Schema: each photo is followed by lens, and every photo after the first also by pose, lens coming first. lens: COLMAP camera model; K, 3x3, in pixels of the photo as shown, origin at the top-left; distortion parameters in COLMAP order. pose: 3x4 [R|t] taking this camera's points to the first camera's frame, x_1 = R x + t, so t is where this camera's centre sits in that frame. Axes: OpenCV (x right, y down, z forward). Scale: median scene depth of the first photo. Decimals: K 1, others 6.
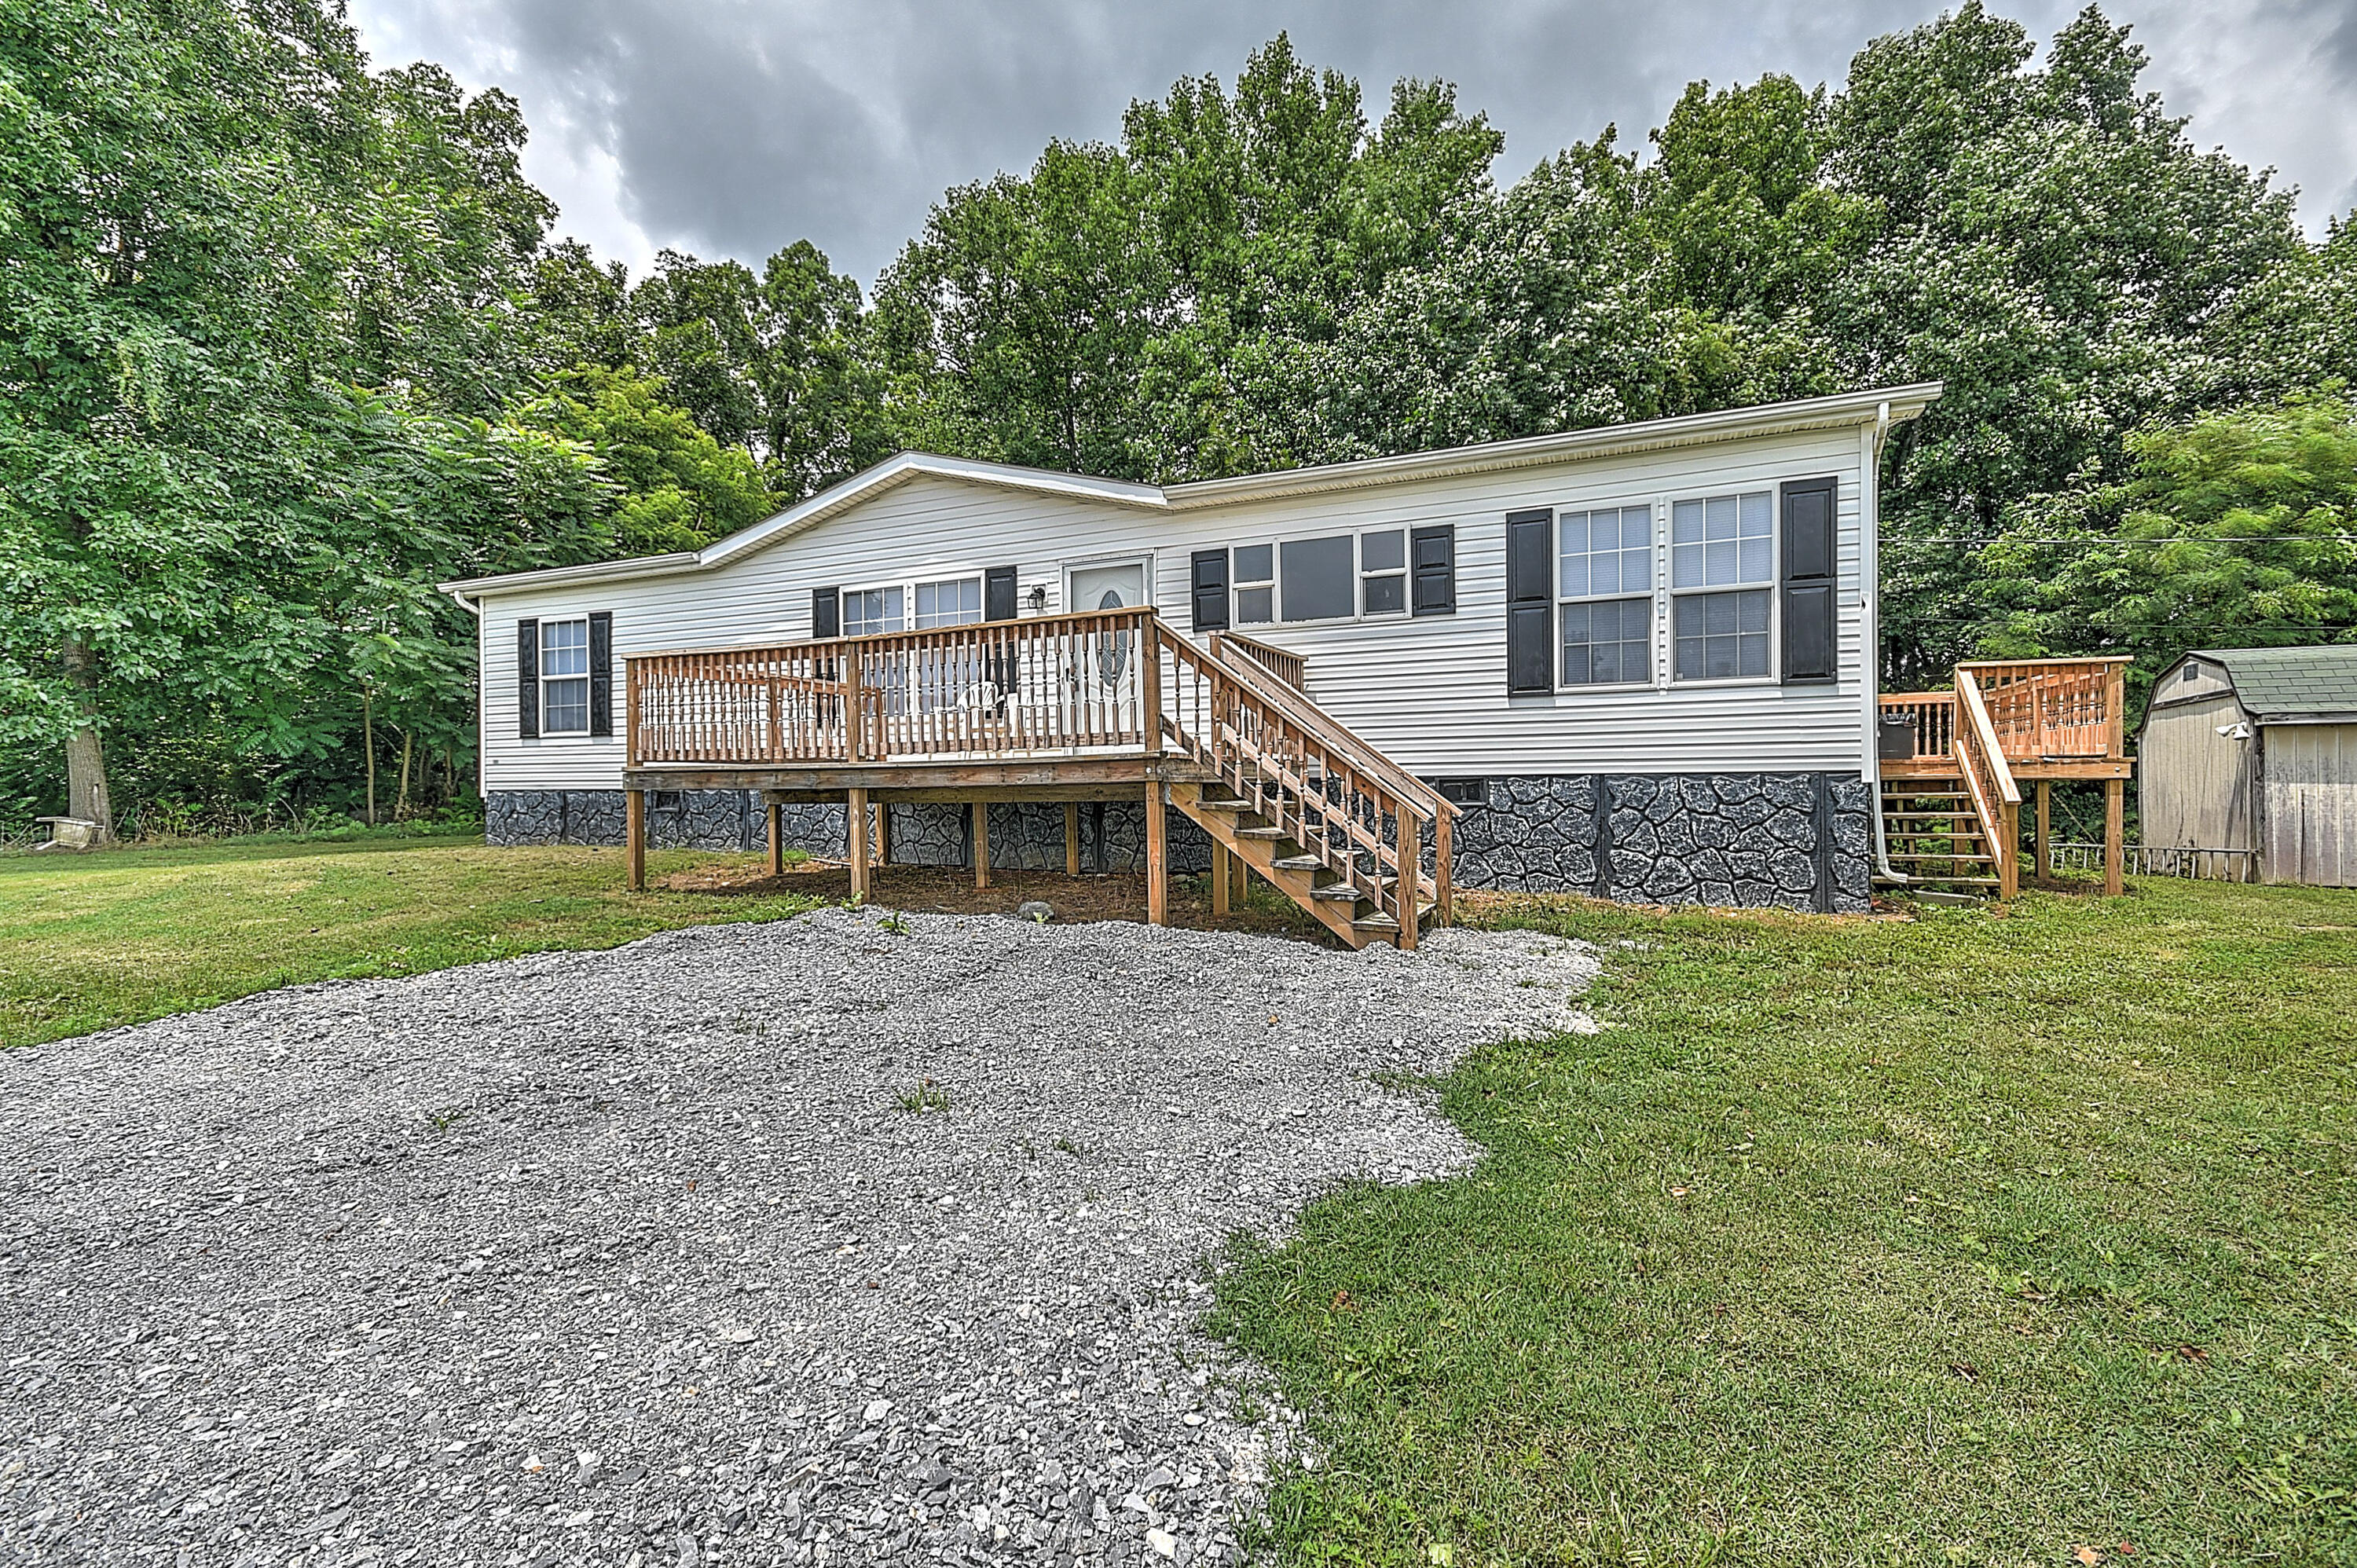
lens RADIAL K [[1016.8, 0, 1173.7], [0, 1016.8, 804.7], [0, 0, 1]] dist [0.000494, -0.000323]
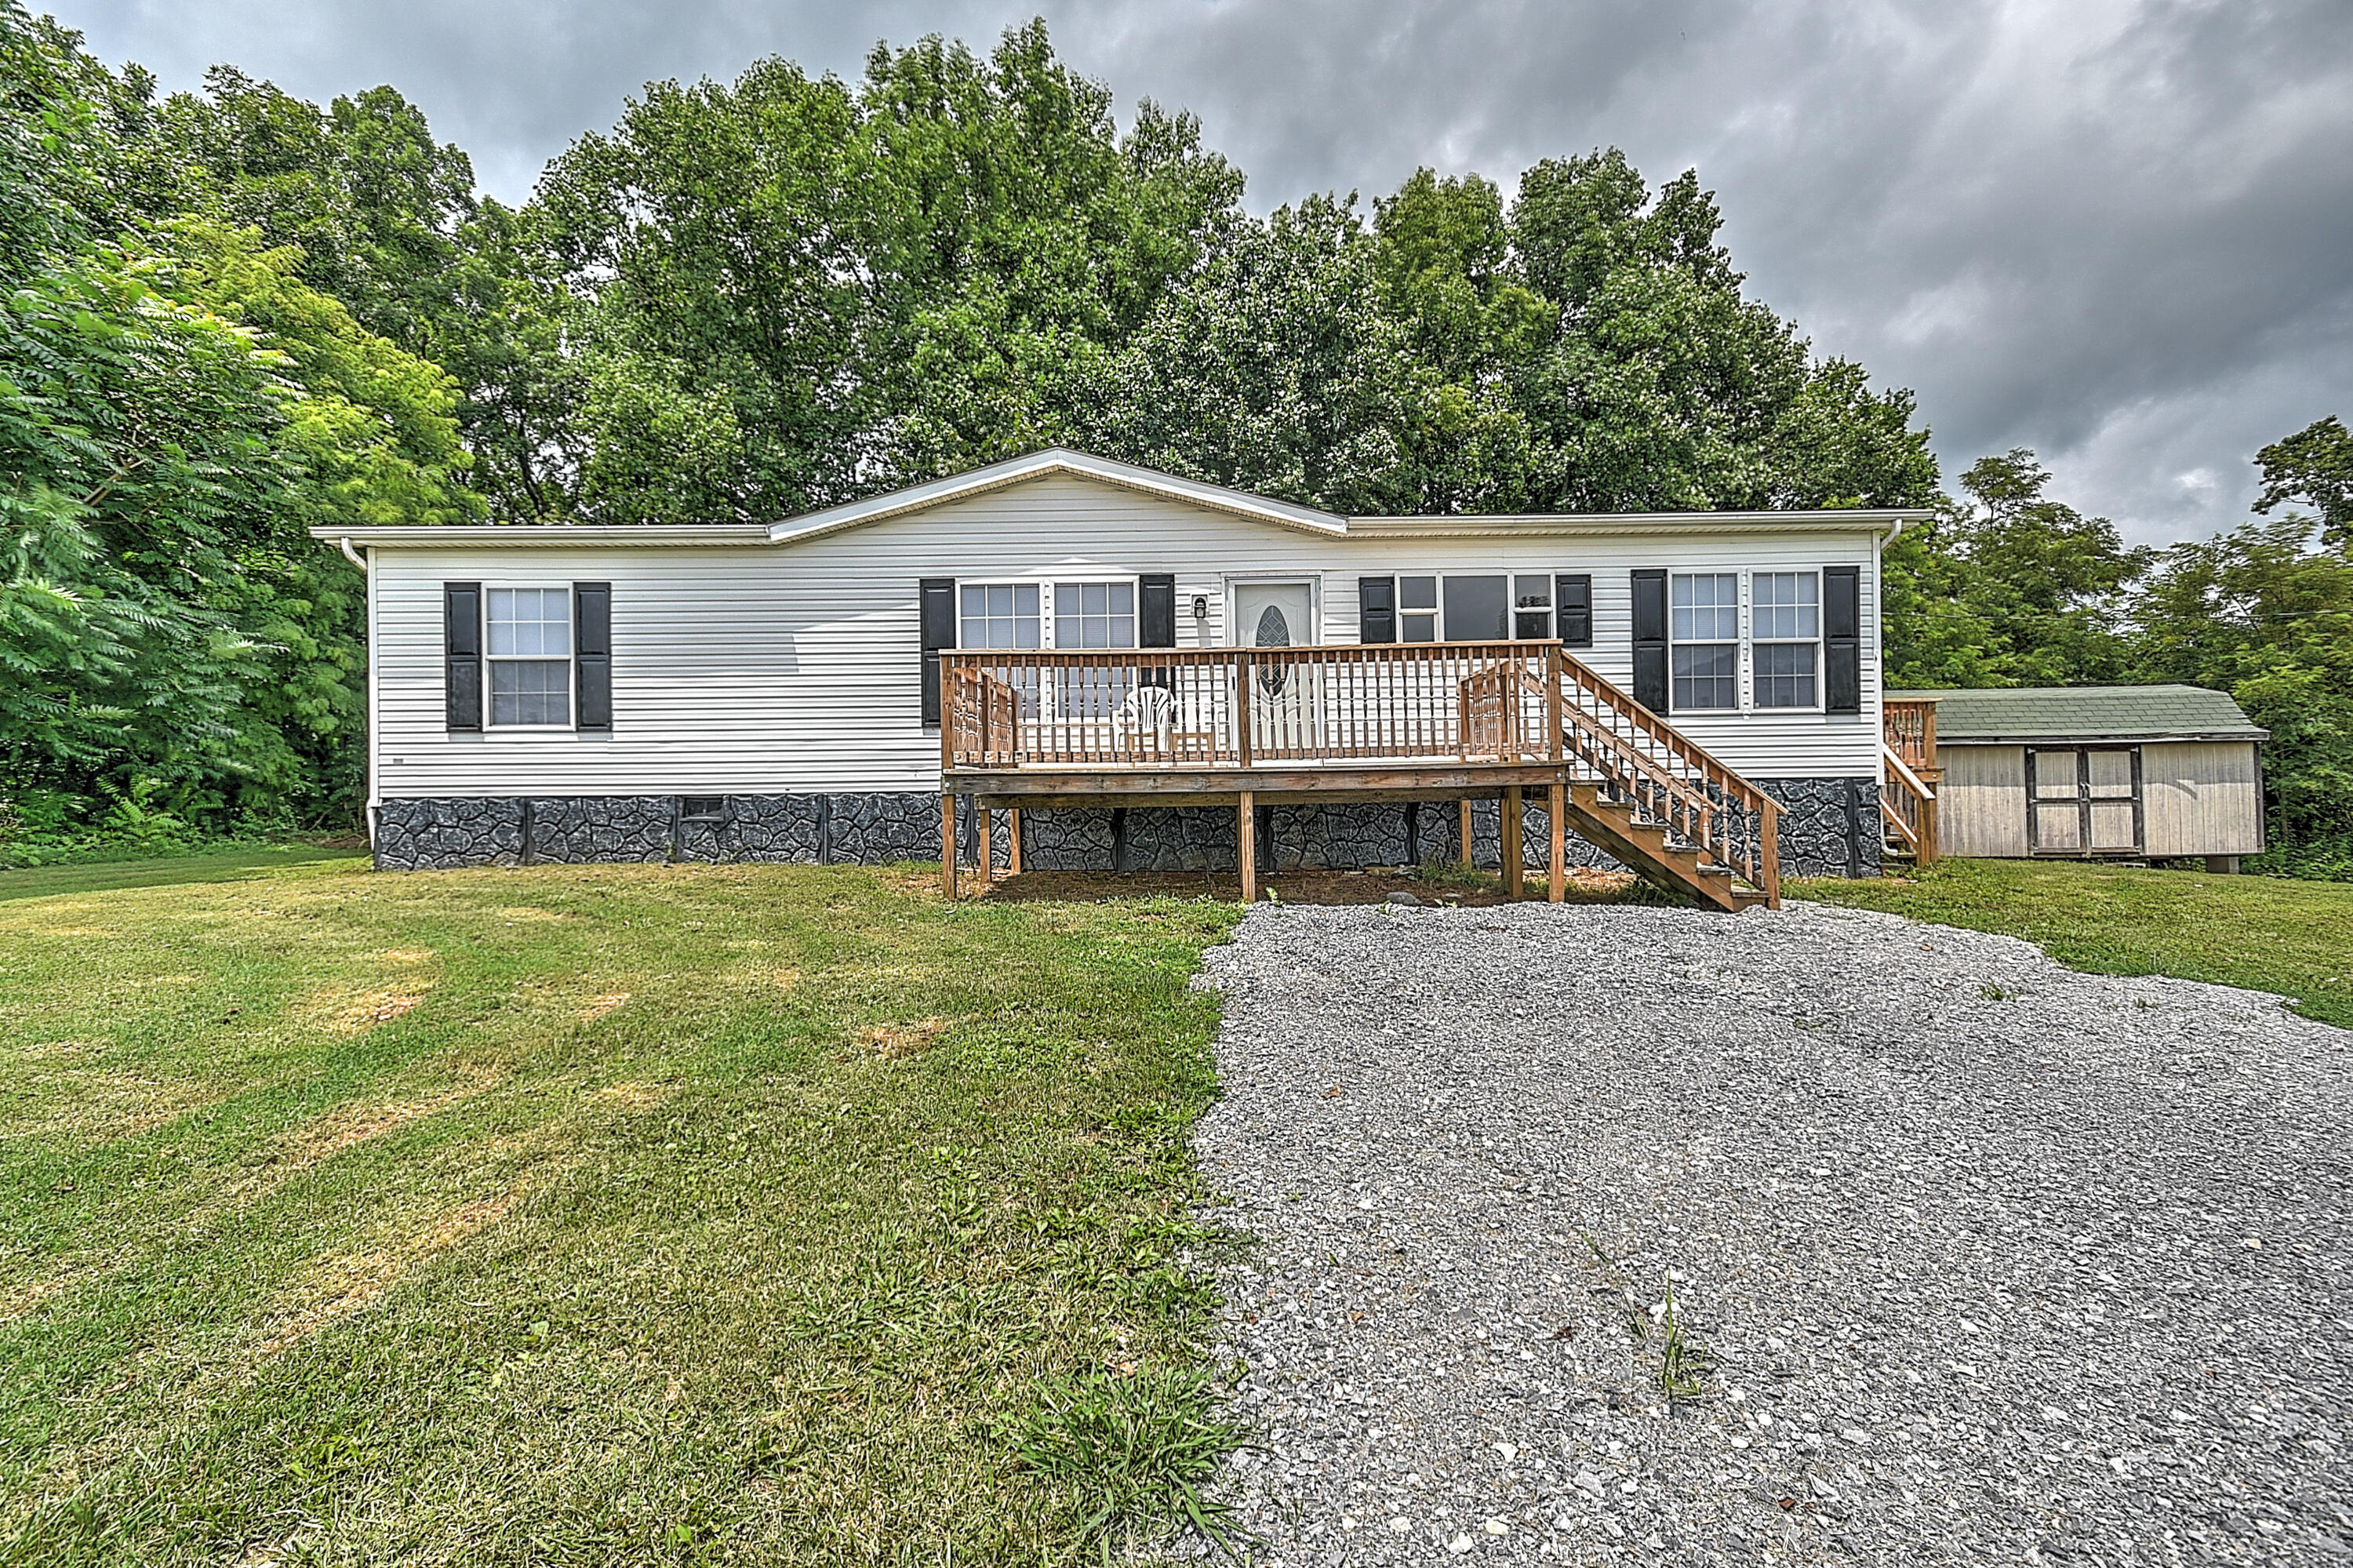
lens RADIAL K [[1095.1, 0, 1175.4], [0, 1095.1, 790.7], [0, 0, 1]] dist [0.005322, 0.000878]
pose [[0.919162, -0.002418, 0.393872, -0.599362], [0.010373, 0.999783, -0.018068, 0.002331], [-0.393743, 0.020693, 0.918988, -0.007969]]
